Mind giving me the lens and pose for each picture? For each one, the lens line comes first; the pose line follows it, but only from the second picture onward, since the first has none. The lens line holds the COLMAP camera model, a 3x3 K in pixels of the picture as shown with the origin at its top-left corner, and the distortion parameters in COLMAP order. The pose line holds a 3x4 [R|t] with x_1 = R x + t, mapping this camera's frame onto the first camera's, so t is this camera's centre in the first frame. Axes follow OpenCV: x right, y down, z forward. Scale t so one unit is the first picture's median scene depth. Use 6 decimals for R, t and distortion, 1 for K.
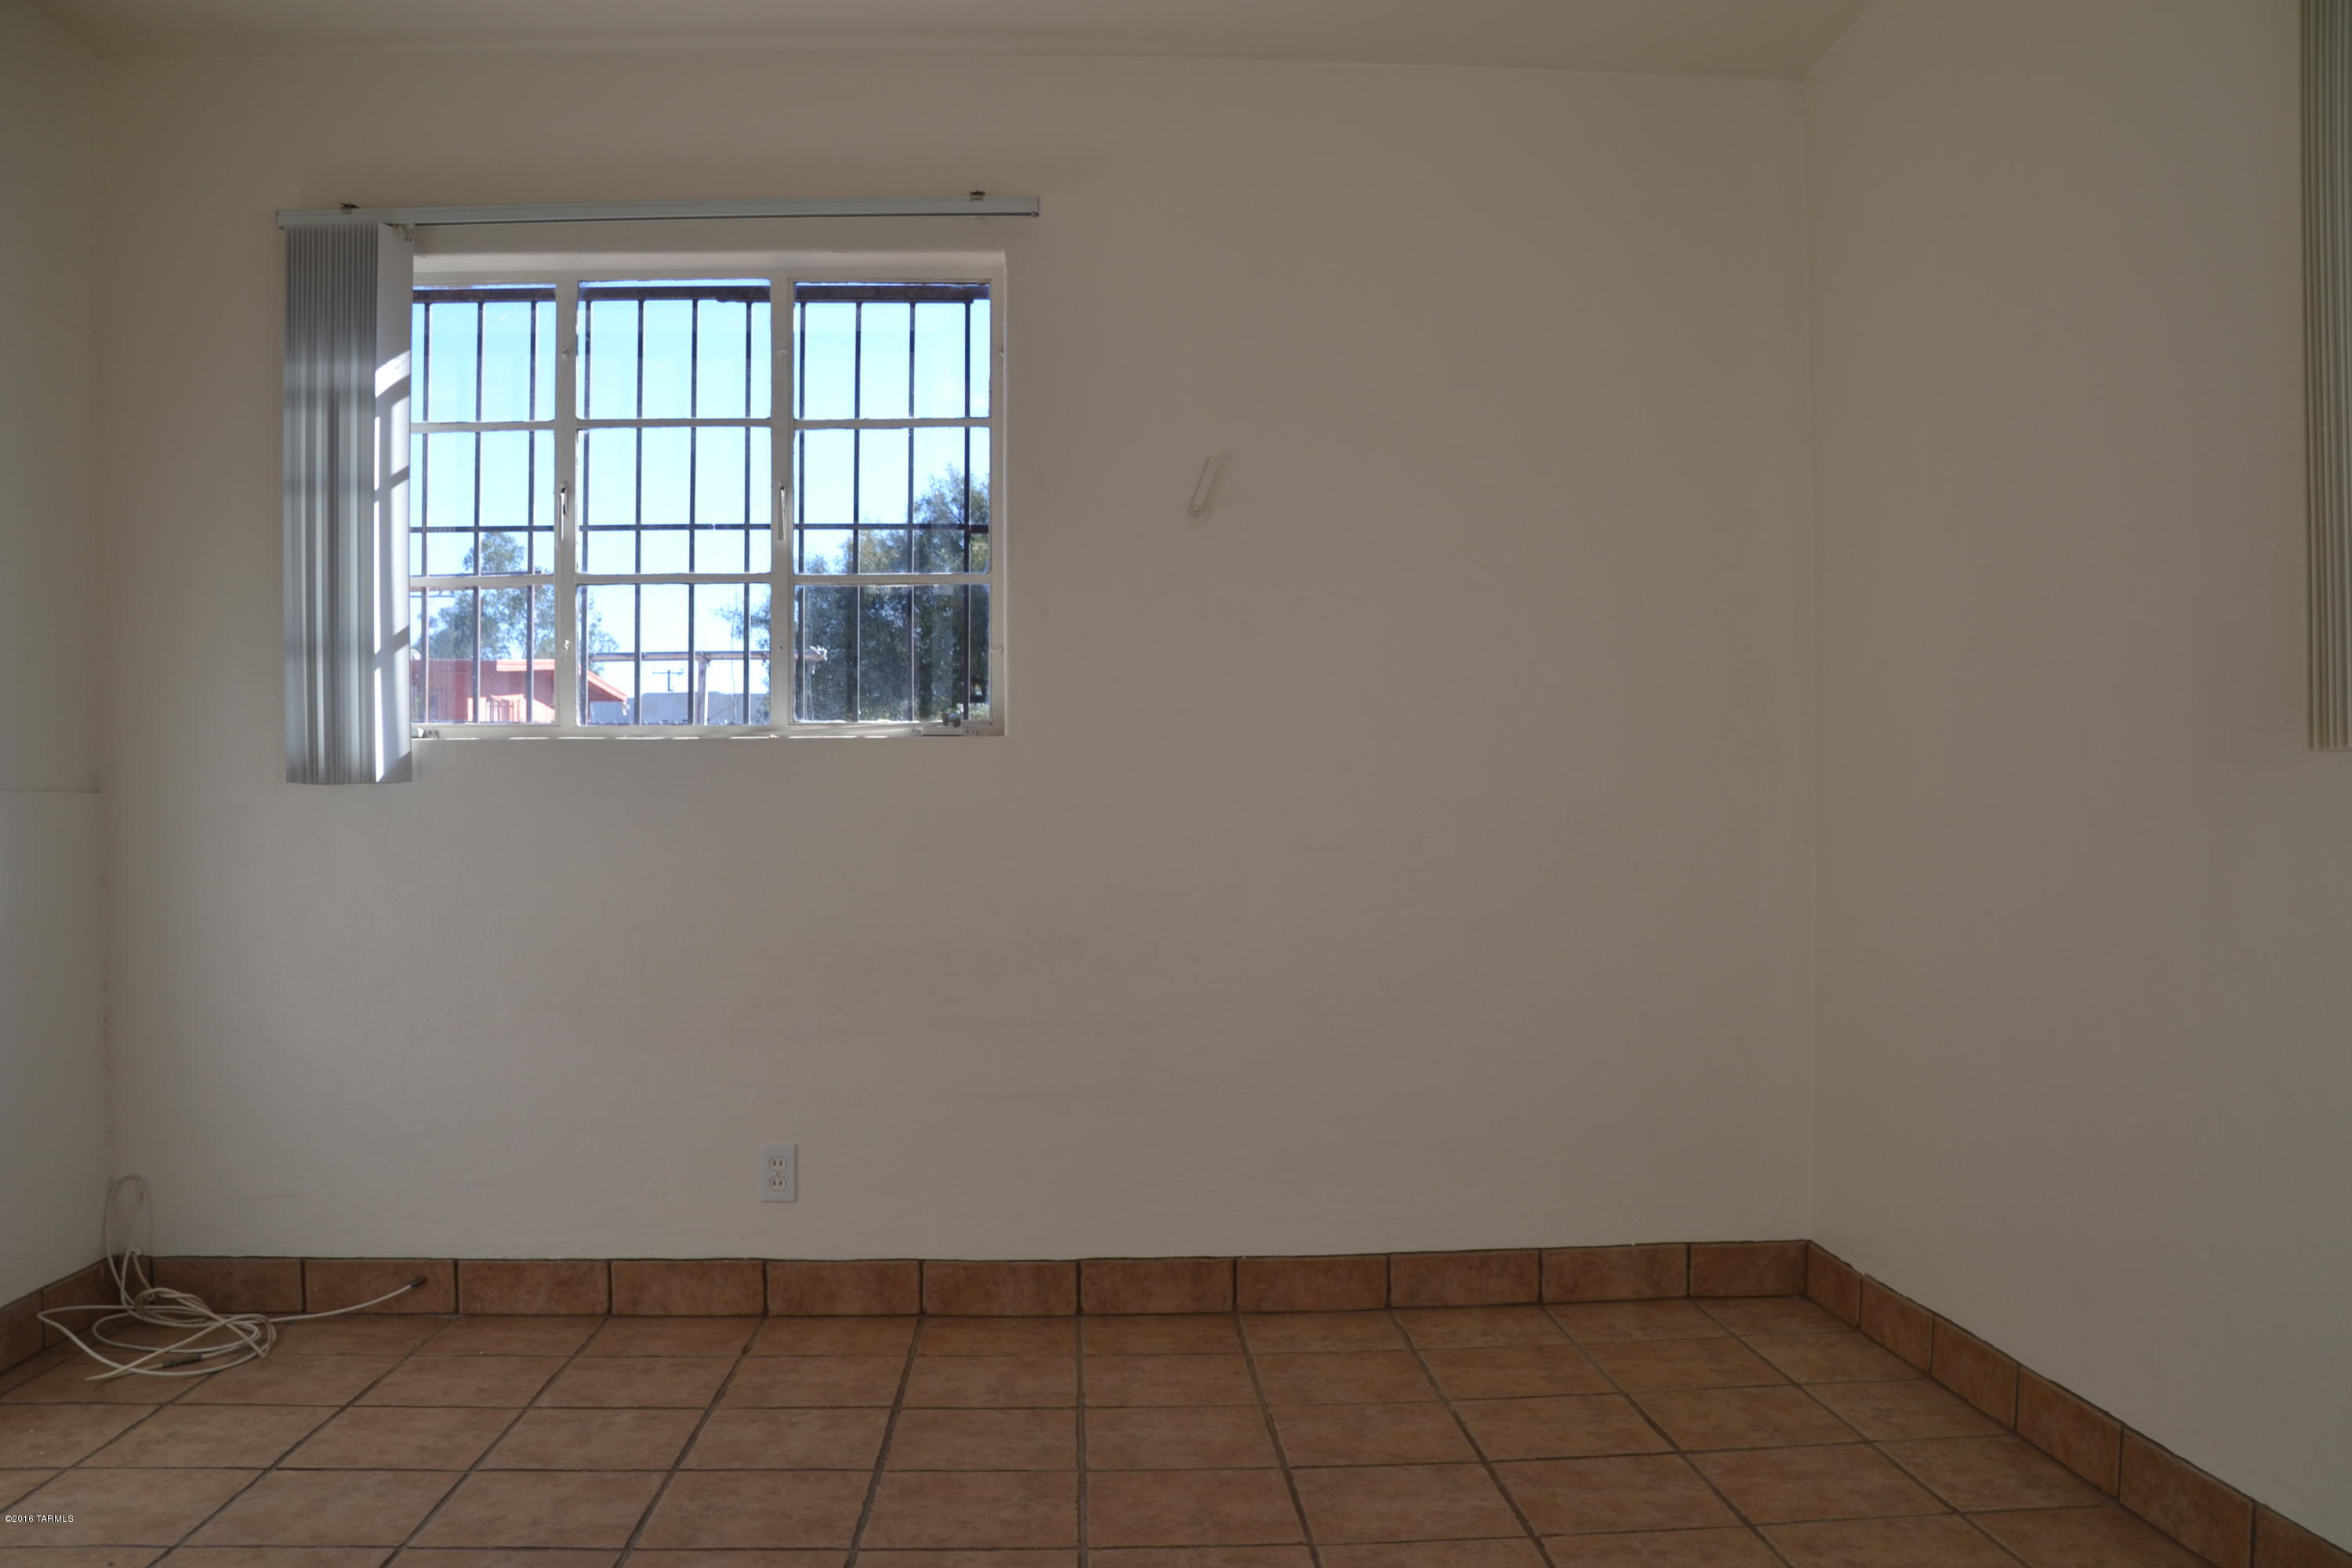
lens RADIAL K [[1895.2, 0, 1171.6], [0, 1895.2, 840.7], [0, 0, 1]] dist [-0.170540, 0.131332]
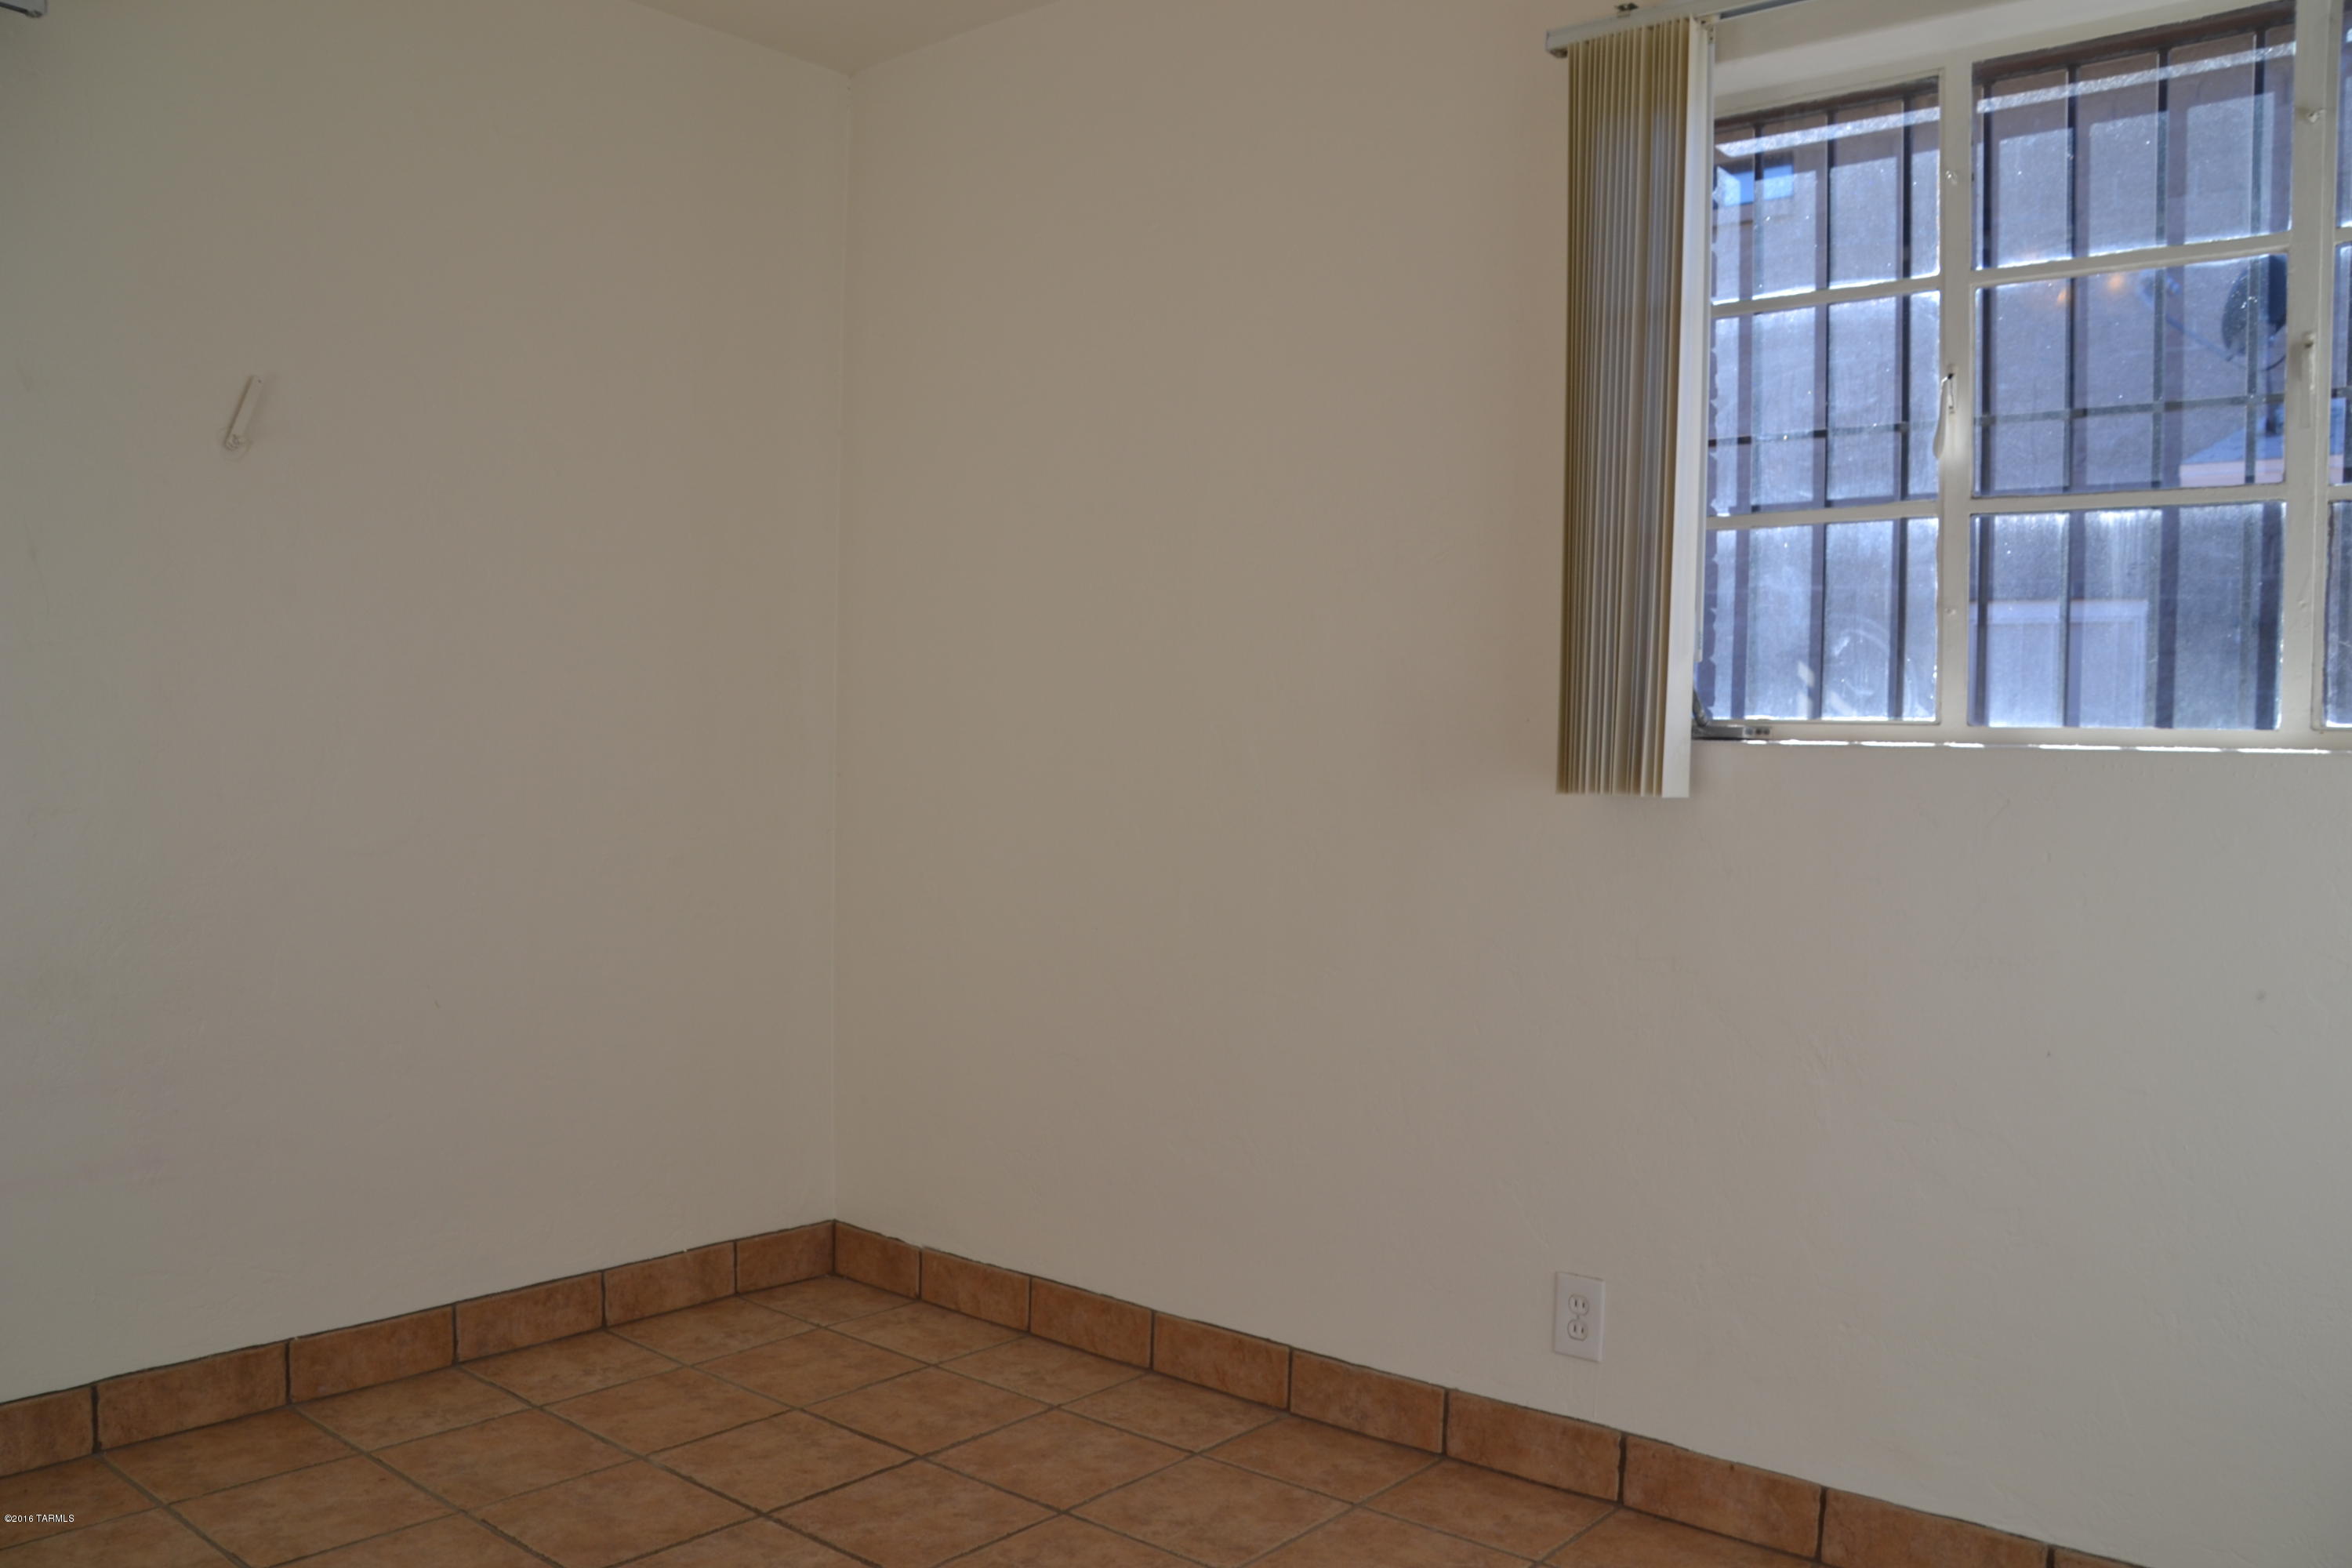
lens RADIAL K [[1895.2, 0, 1171.6], [0, 1895.2, 840.7], [0, 0, 1]] dist [-0.170540, 0.131332]
pose [[0.695271, -0.026030, 0.718276, -0.271877], [-0.004699, 0.999158, 0.040758, -0.037201], [-0.718732, -0.031713, 0.694564, 0.158172]]
